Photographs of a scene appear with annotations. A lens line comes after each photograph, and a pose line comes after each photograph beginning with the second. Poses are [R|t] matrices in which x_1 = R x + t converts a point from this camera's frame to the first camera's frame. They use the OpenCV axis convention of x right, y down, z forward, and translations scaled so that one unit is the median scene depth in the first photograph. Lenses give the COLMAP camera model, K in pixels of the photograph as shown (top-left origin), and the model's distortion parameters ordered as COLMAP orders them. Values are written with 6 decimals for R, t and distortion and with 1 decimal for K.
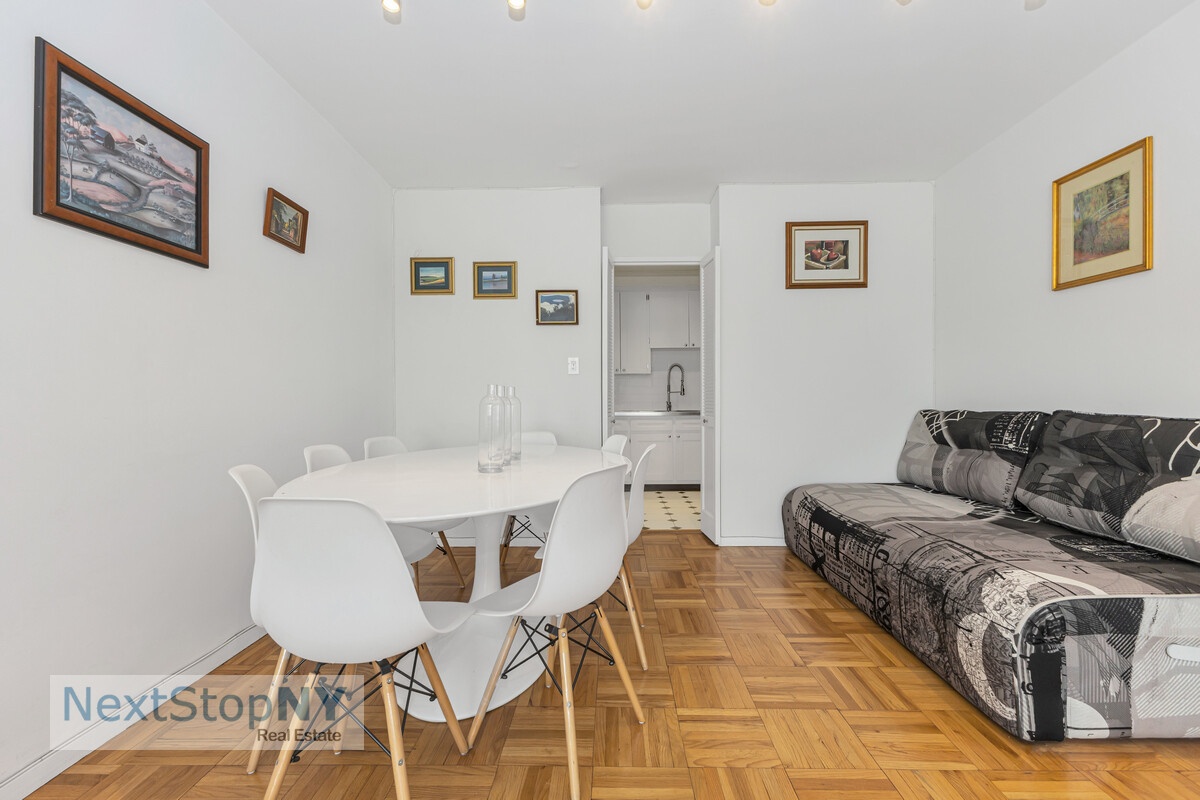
lens RADIAL K [[502.9, 0, 595.0], [0, 502.9, 398.3], [0, 0, 1]] dist [0.001798, -0.000711]
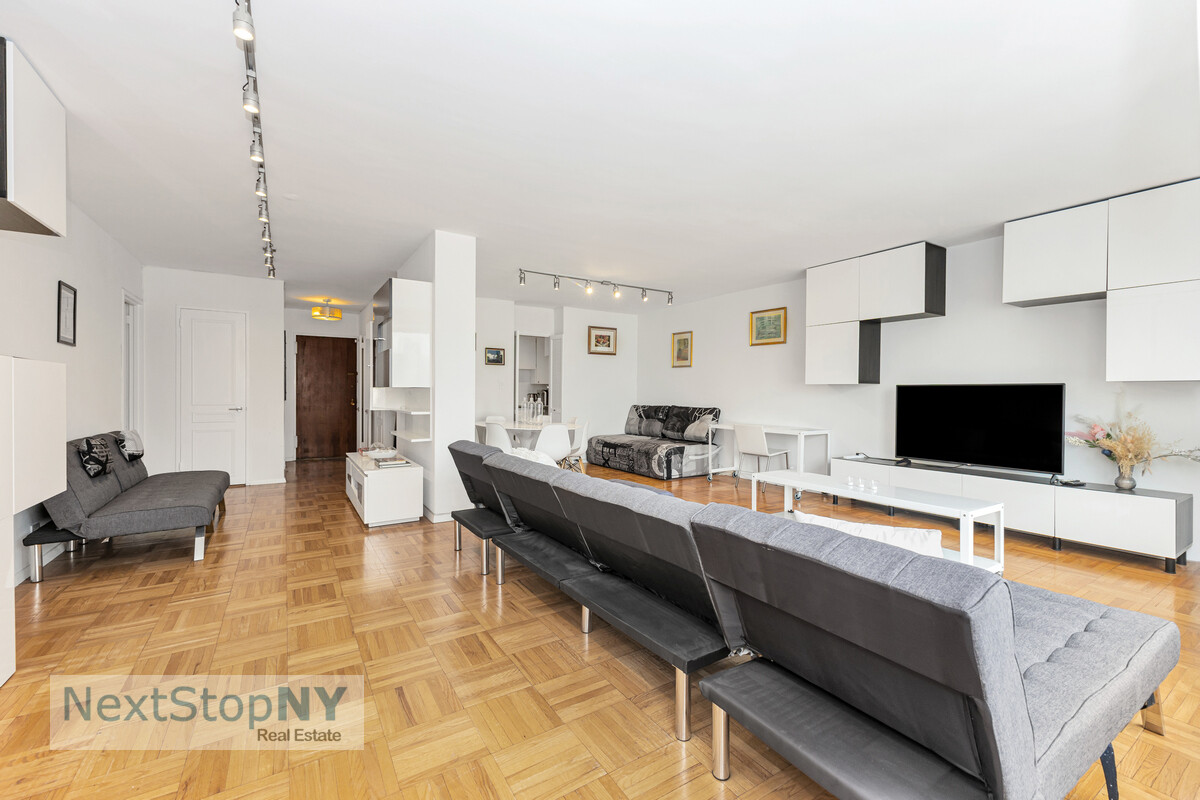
lens RADIAL K [[502.9, 0, 609.7], [0, 502.9, 399.8], [0, 0, 1]] dist [0.001798, -0.000711]
pose [[0.821173, 0.003560, 0.570668, -1.324510], [-0.012485, 0.999853, 0.011729, -0.047265], [-0.570542, -0.016757, 0.821097, -1.499452]]
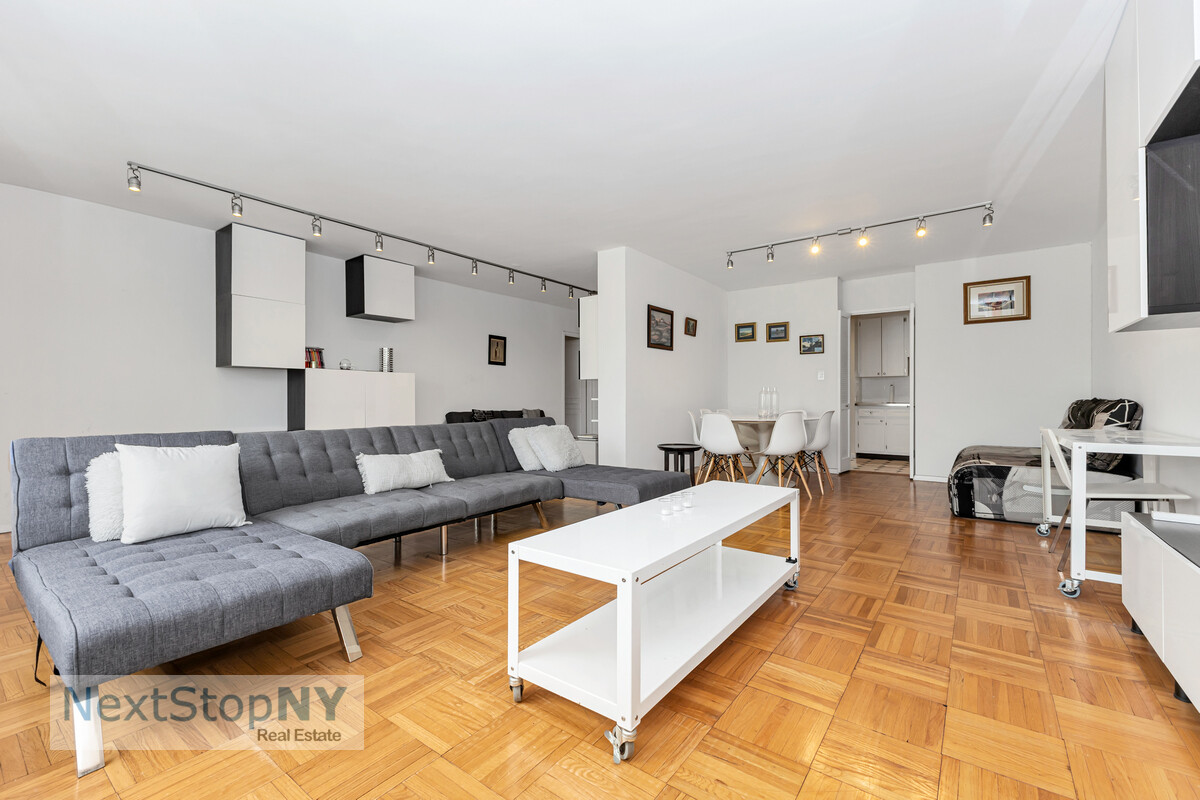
lens RADIAL K [[502.9, 0, 589.9], [0, 502.9, 398.1], [0, 0, 1]] dist [0.001798, -0.000711]
pose [[0.810513, 0.003589, -0.585710, 0.530178], [-0.002776, 0.999994, 0.002286, 0.025886], [0.585715, -0.000227, 0.810517, -1.505152]]
